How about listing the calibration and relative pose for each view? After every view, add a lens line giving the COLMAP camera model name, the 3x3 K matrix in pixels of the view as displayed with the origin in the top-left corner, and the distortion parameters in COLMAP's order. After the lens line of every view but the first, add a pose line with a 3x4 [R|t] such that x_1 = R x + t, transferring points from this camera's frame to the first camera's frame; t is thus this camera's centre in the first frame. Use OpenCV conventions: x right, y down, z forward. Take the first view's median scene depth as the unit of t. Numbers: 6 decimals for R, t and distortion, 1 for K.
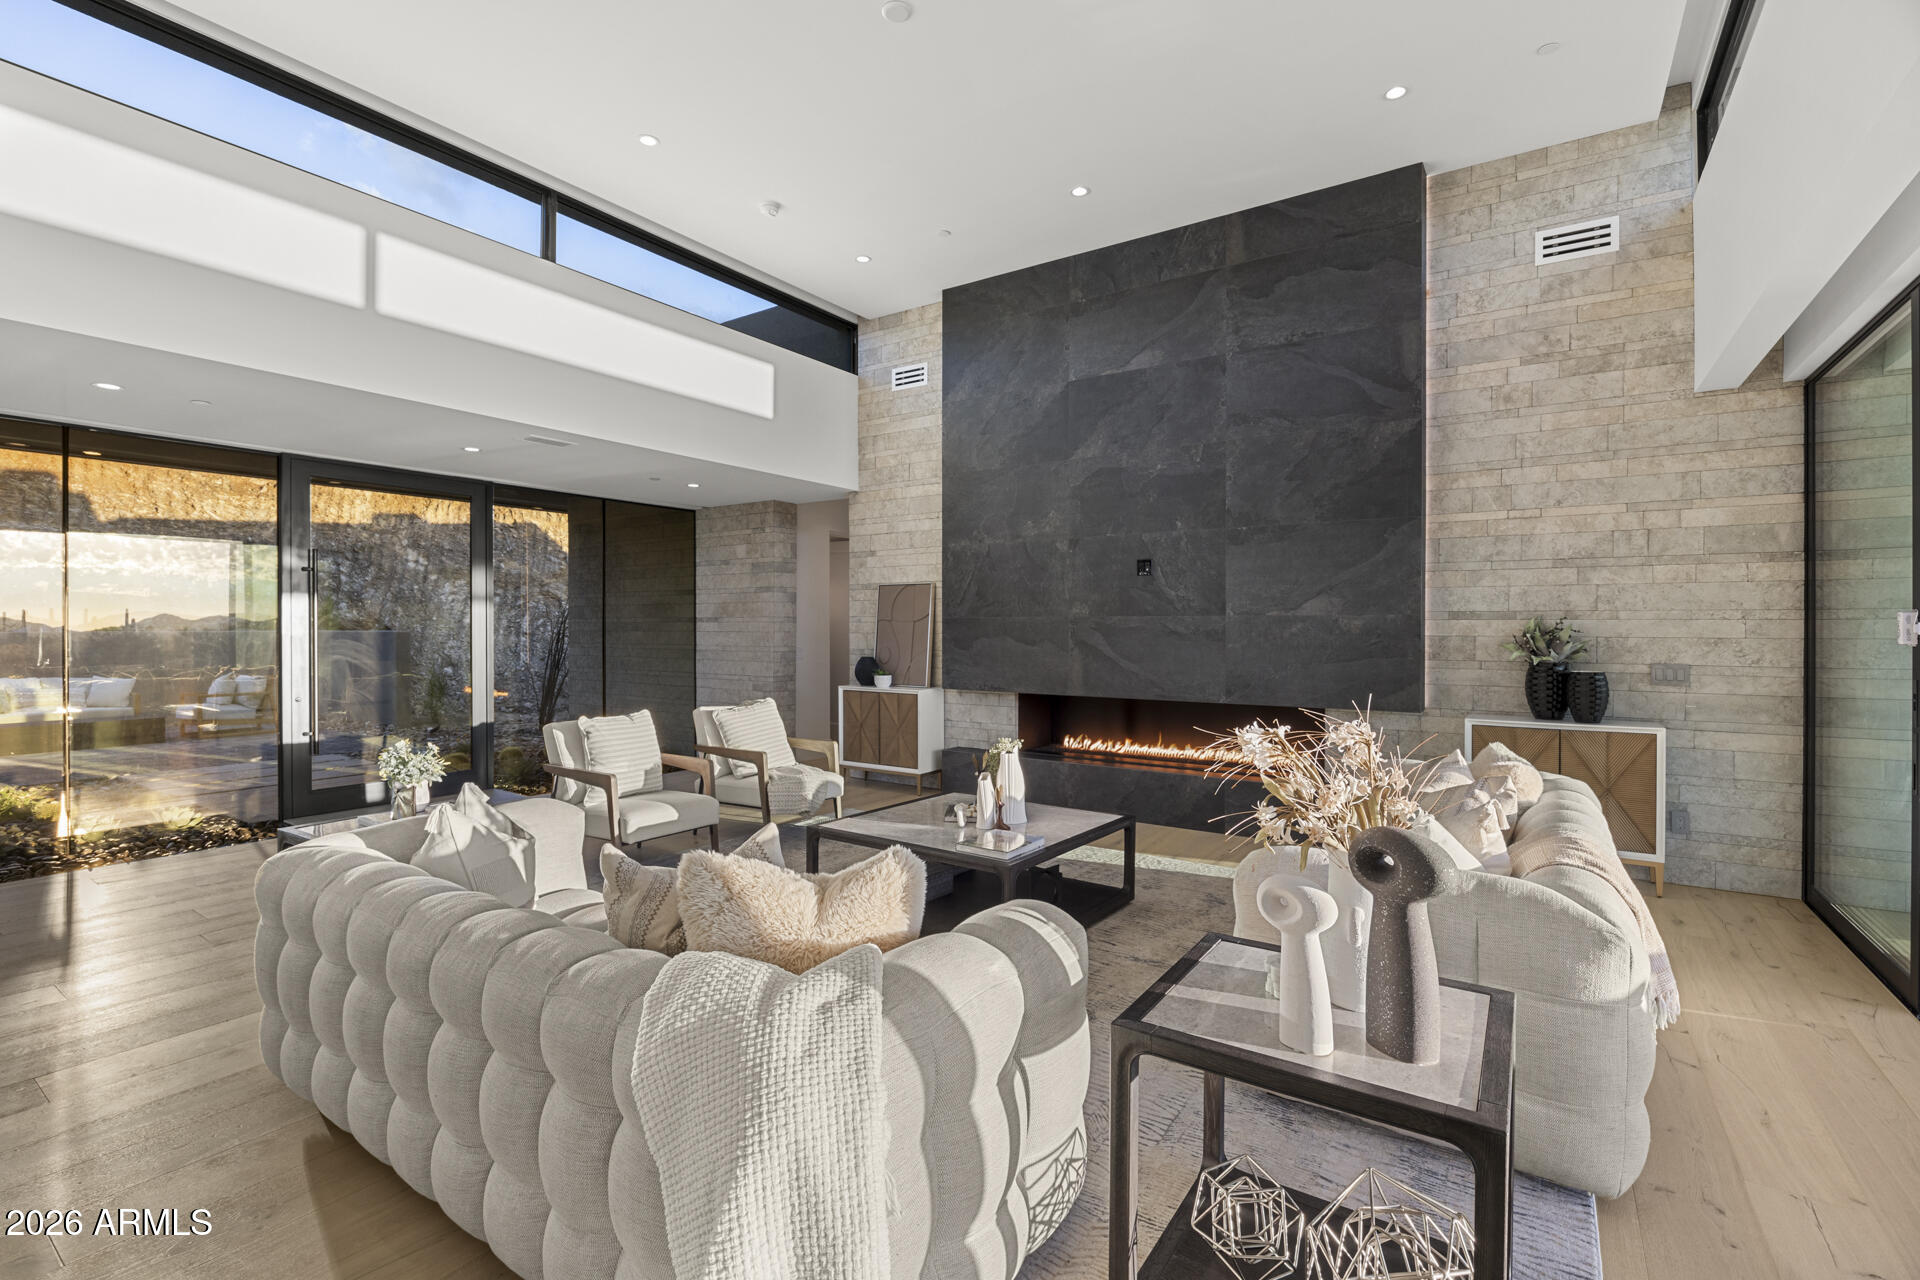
lens RADIAL K [[863.4, 0, 949.0], [0, 863.4, 630.6], [0, 0, 1]] dist [-0.012121, -0.000129]
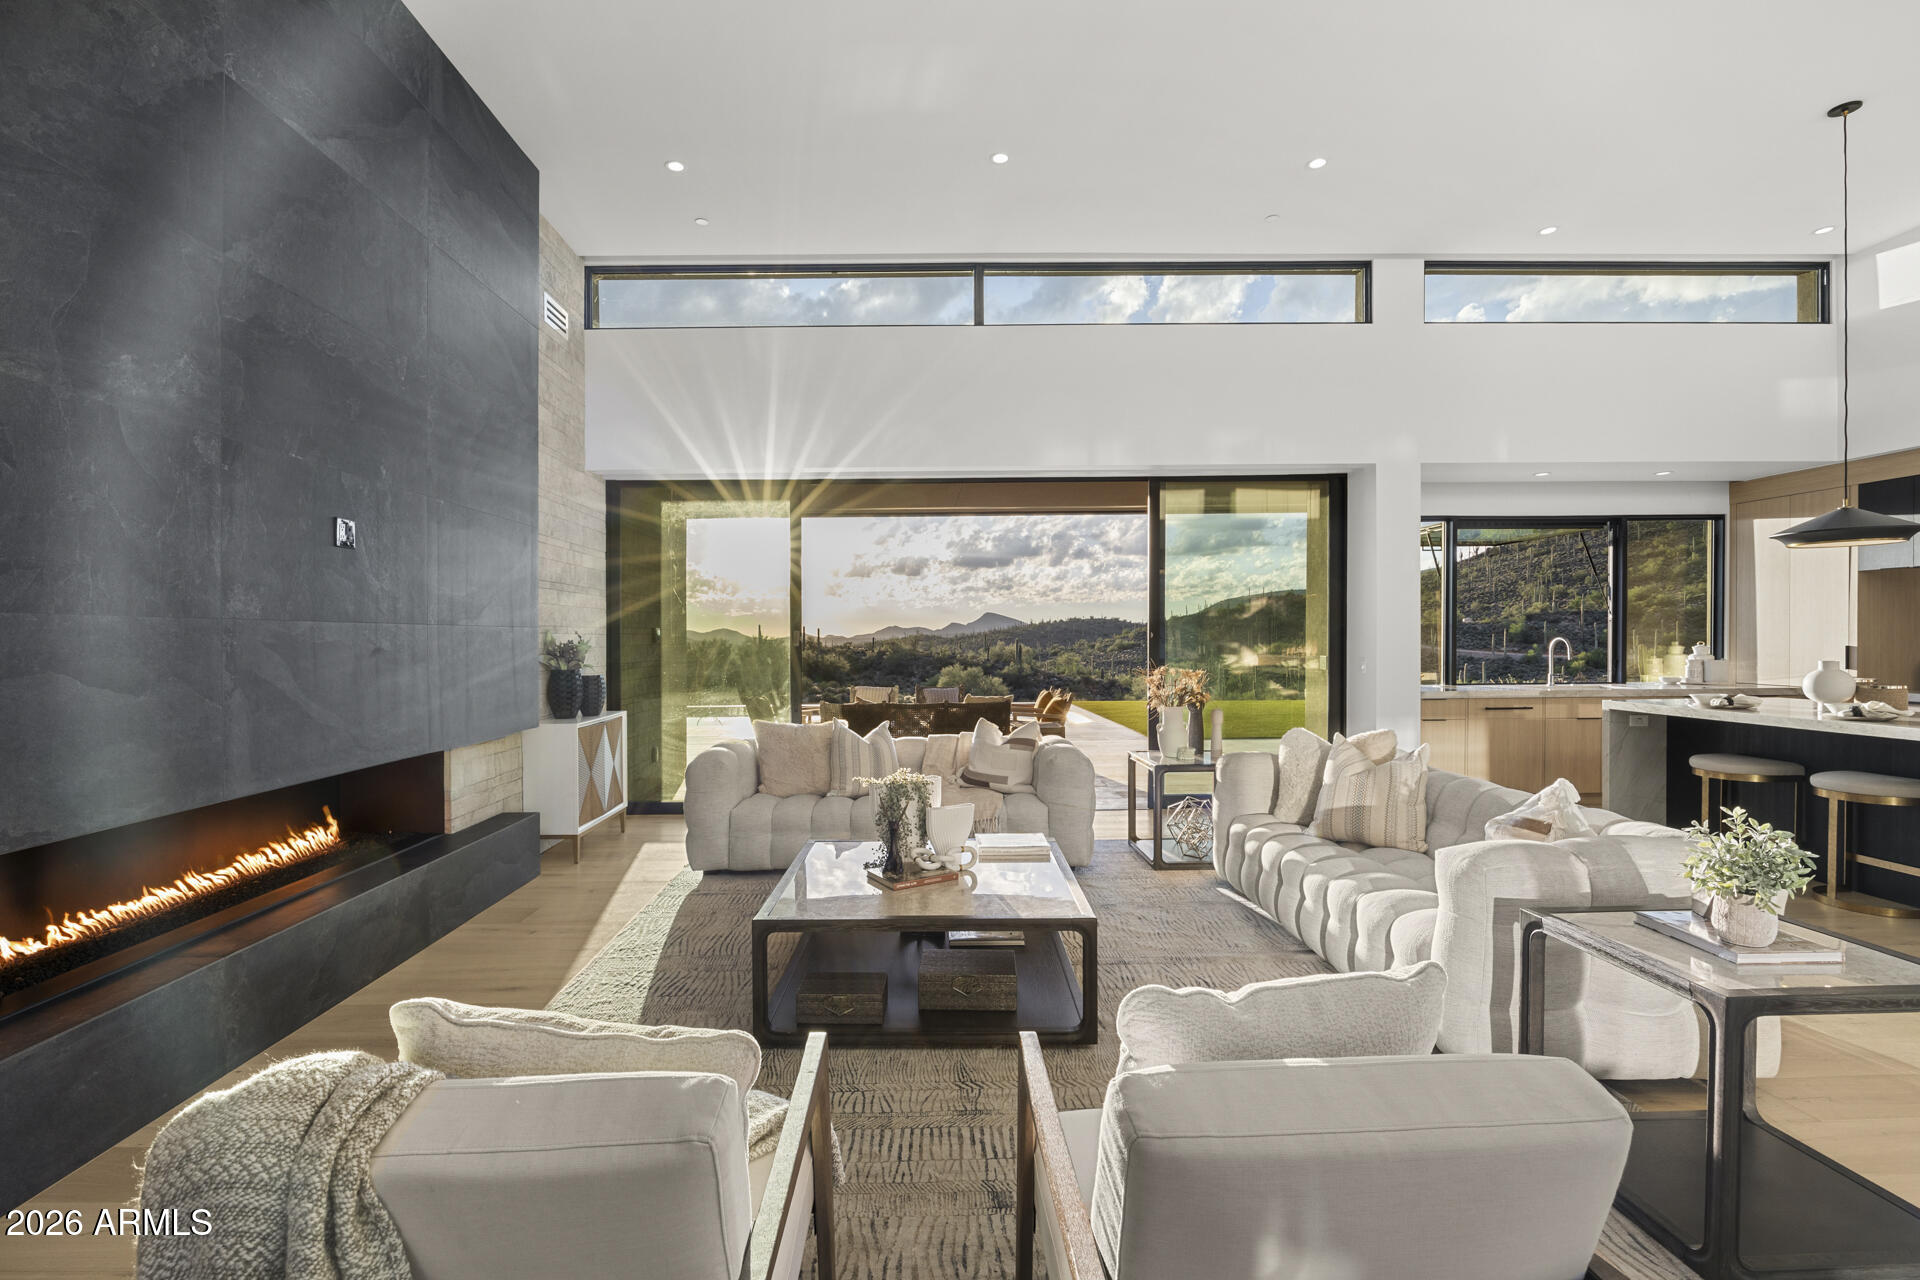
lens RADIAL K [[863.4, 0, 924.5], [0, 863.4, 641.9], [0, 0, 1]] dist [-0.012121, -0.000129]
pose [[-0.584644, 0.001357, 0.811289, -0.458761], [0.014543, 0.999855, 0.008808, -0.003475], [-0.811160, 0.016948, -0.584579, 1.080621]]
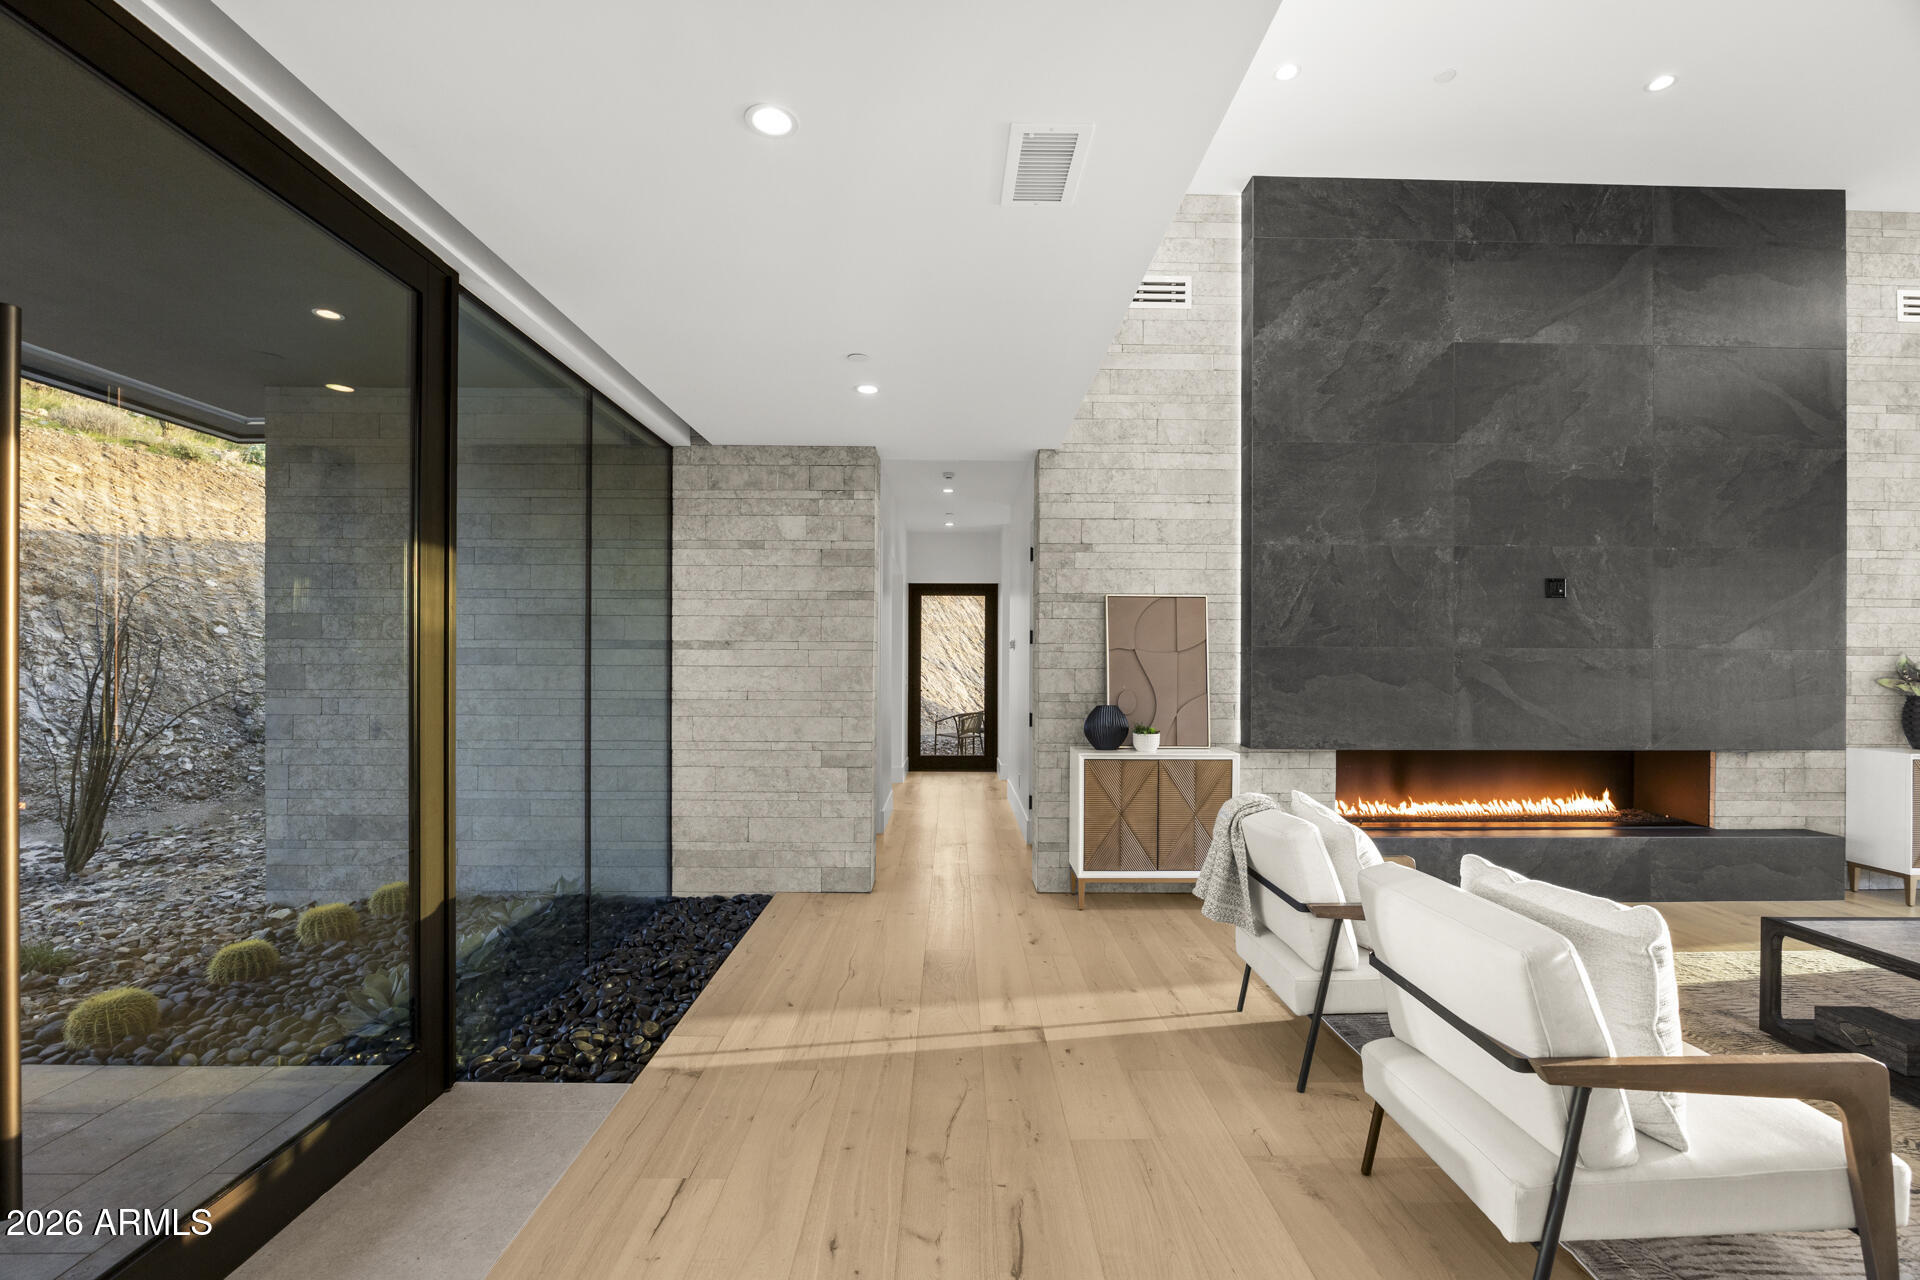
lens RADIAL K [[815.5, 0, 954.4], [0, 815.5, 662.5], [0, 0, 1]] dist [-0.014496, 0.001759]
pose [[0.813482, 0.003225, 0.581581, -0.718433], [-0.001556, 0.999993, -0.003369, 0.000511], [-0.581588, 0.001835, 0.813481, 0.750296]]
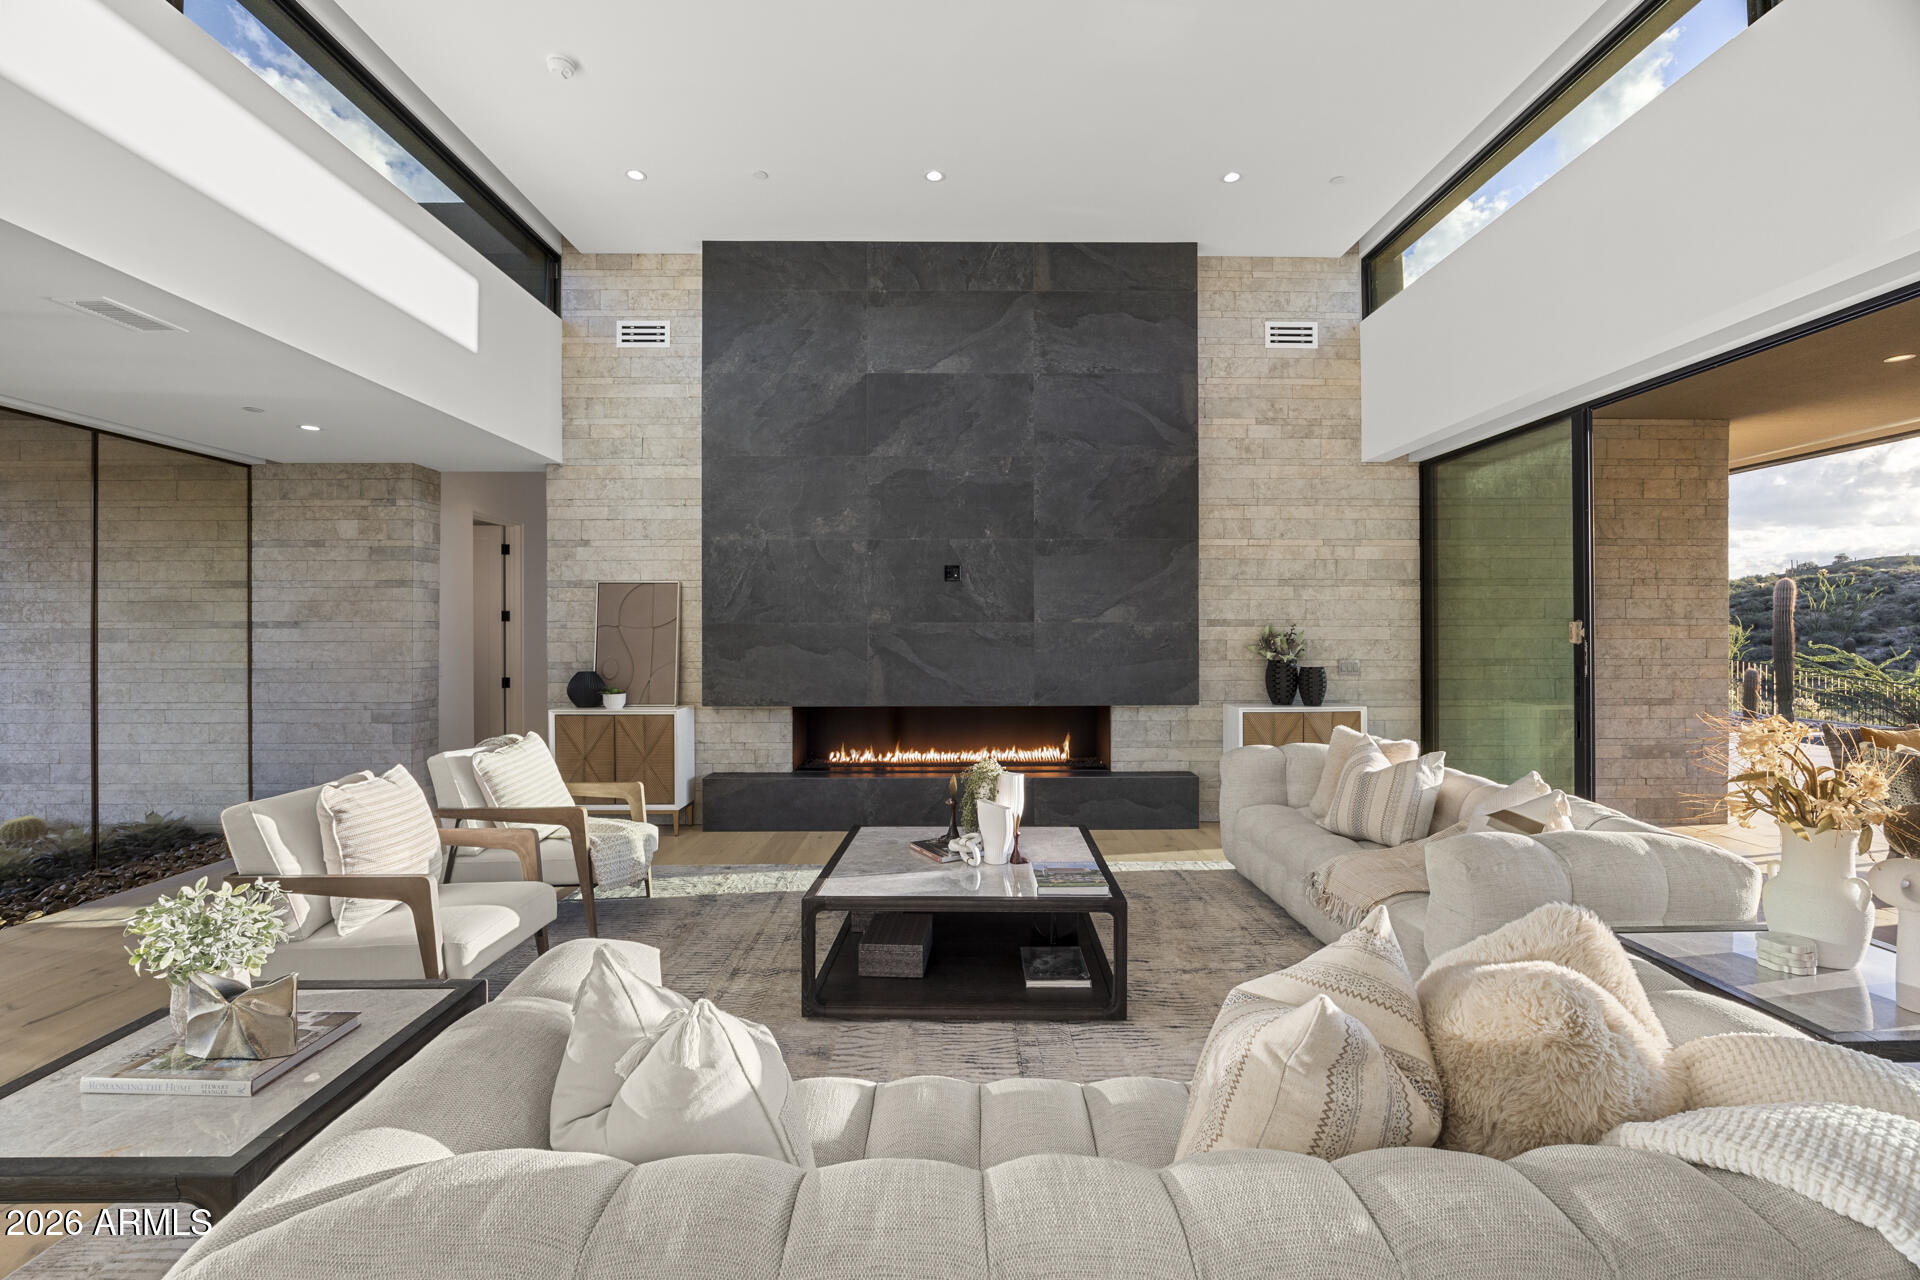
lens RADIAL K [[815.5, 0, 959.7], [0, 815.5, 630.6], [0, 0, 1]] dist [-0.014496, 0.001759]
pose [[0.816087, -0.000637, 0.577928, -0.327395], [0.005521, 0.999962, -0.006694, -0.000917], [-0.577902, 0.008653, 0.816060, 0.242529]]
